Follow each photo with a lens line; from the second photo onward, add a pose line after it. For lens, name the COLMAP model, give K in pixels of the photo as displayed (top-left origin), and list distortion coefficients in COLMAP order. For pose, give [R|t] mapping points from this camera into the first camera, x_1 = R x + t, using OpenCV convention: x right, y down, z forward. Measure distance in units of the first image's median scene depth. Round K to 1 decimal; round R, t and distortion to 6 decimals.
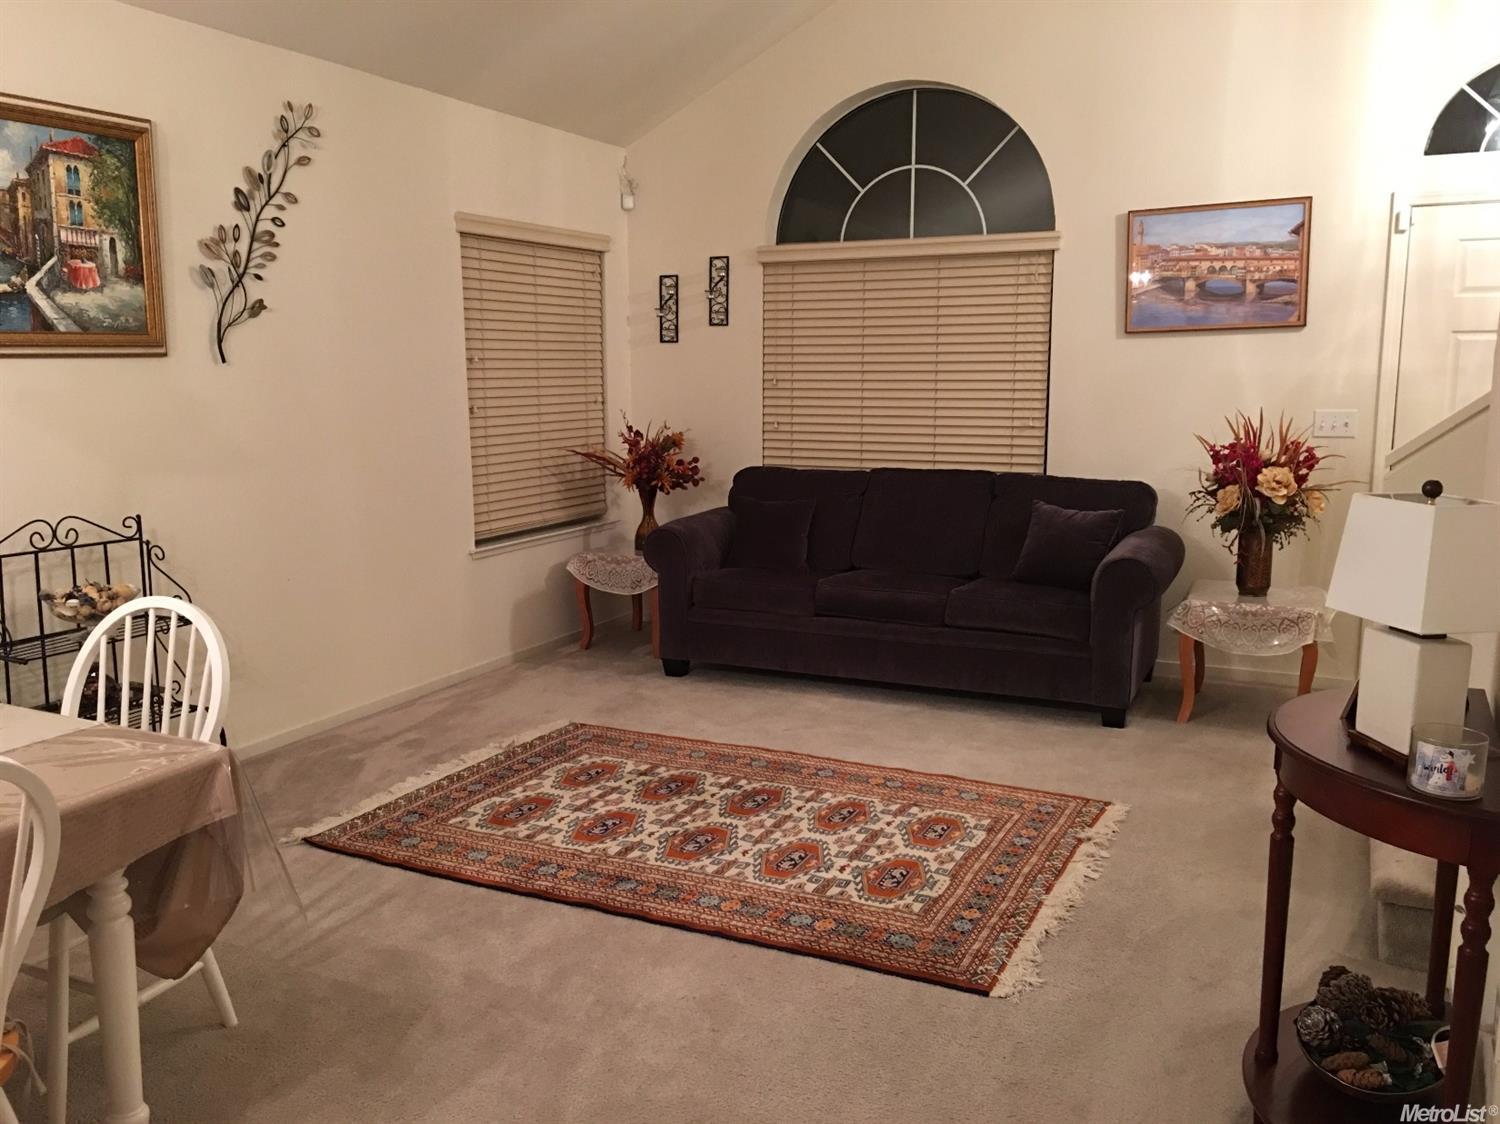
lens RADIAL K [[1267.9, 0, 745.2], [0, 1267.9, 560.8], [0, 0, 1]] dist [0.087338, -0.097935]
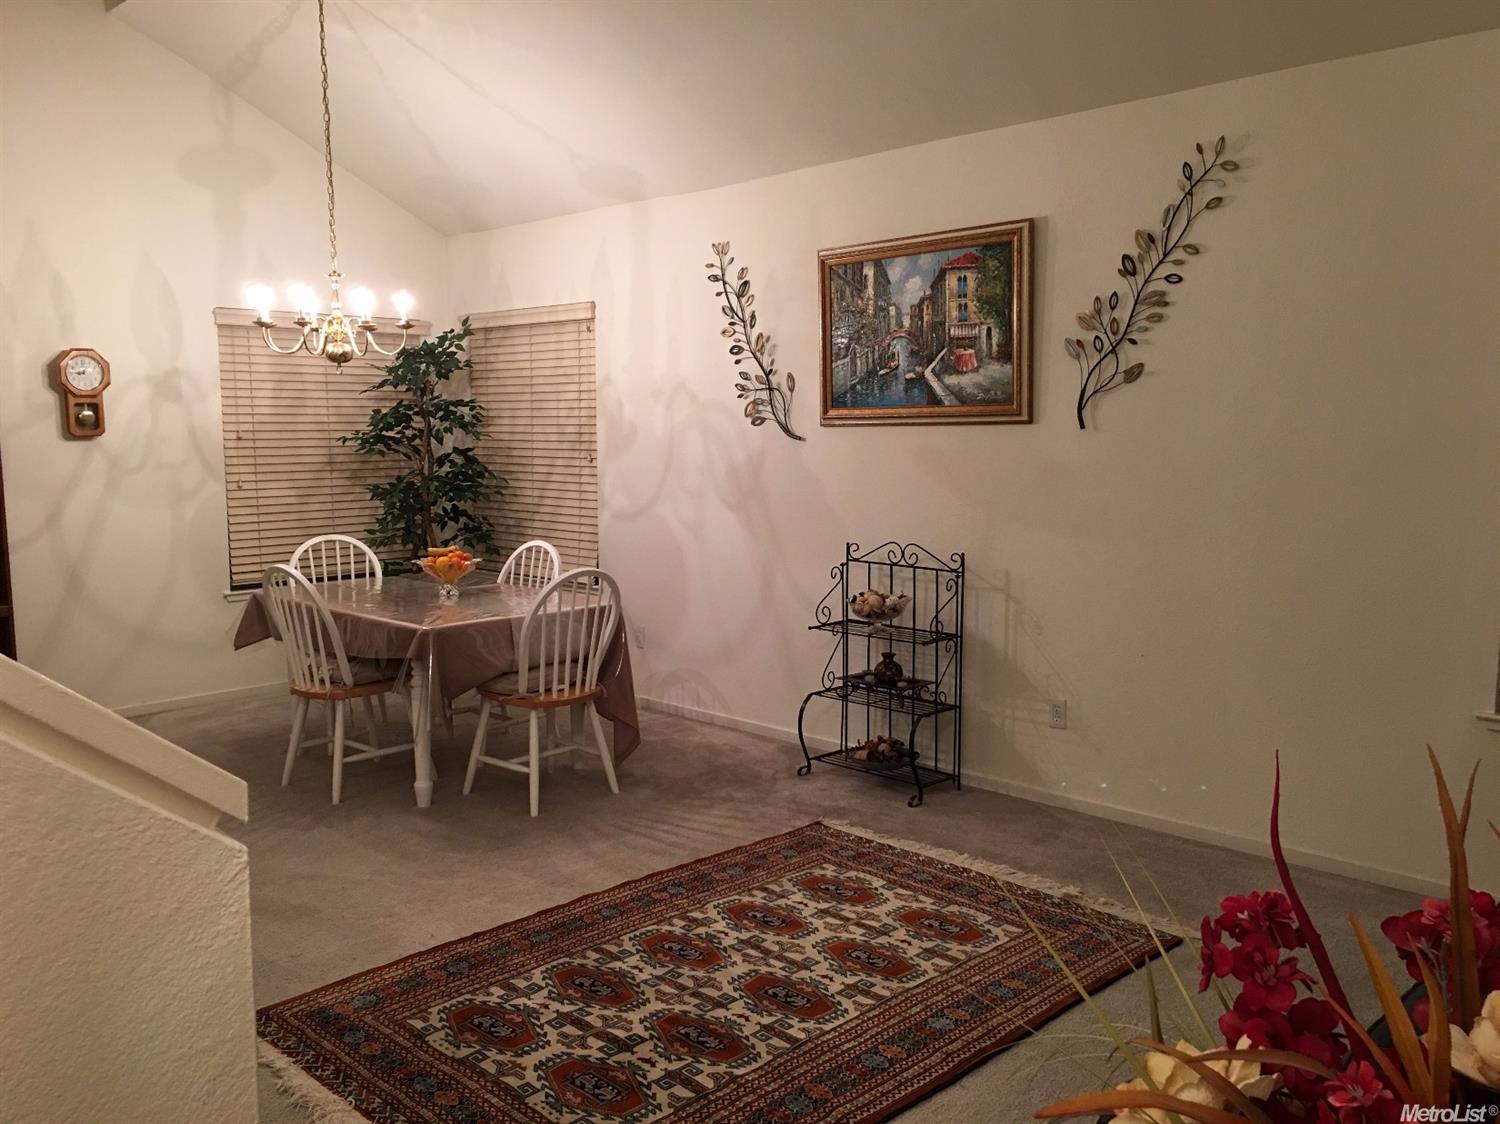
lens RADIAL K [[1267.9, 0, 745.2], [0, 1267.9, 560.8], [0, 0, 1]] dist [0.087338, -0.097935]
pose [[-0.328356, 0.108813, -0.938266, 0.622181], [-0.139655, 0.976832, 0.162159, -0.167059], [0.934173, 0.184279, -0.305552, 1.007919]]
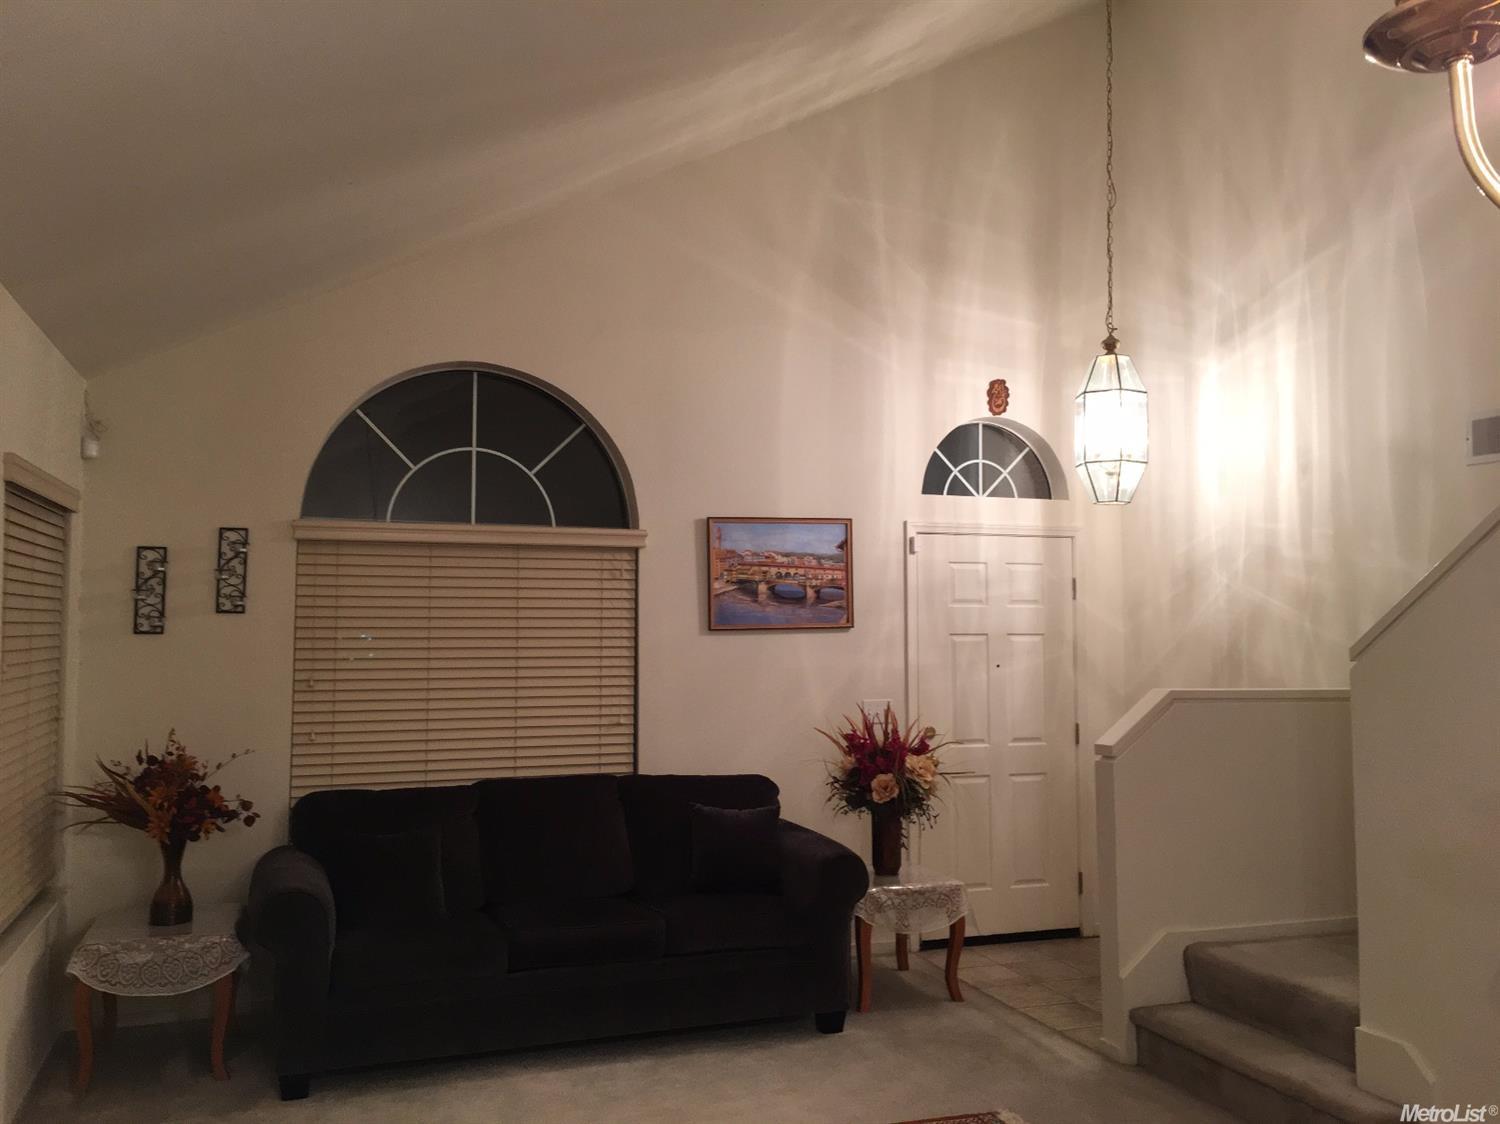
lens RADIAL K [[1267.9, 0, 745.2], [0, 1267.9, 560.8], [0, 0, 1]] dist [0.087338, -0.097935]
pose [[0.702442, 0.041118, 0.710553, -0.486012], [0.104710, 0.981497, -0.160311, -0.076857], [-0.703997, 0.187011, 0.685139, 0.311321]]
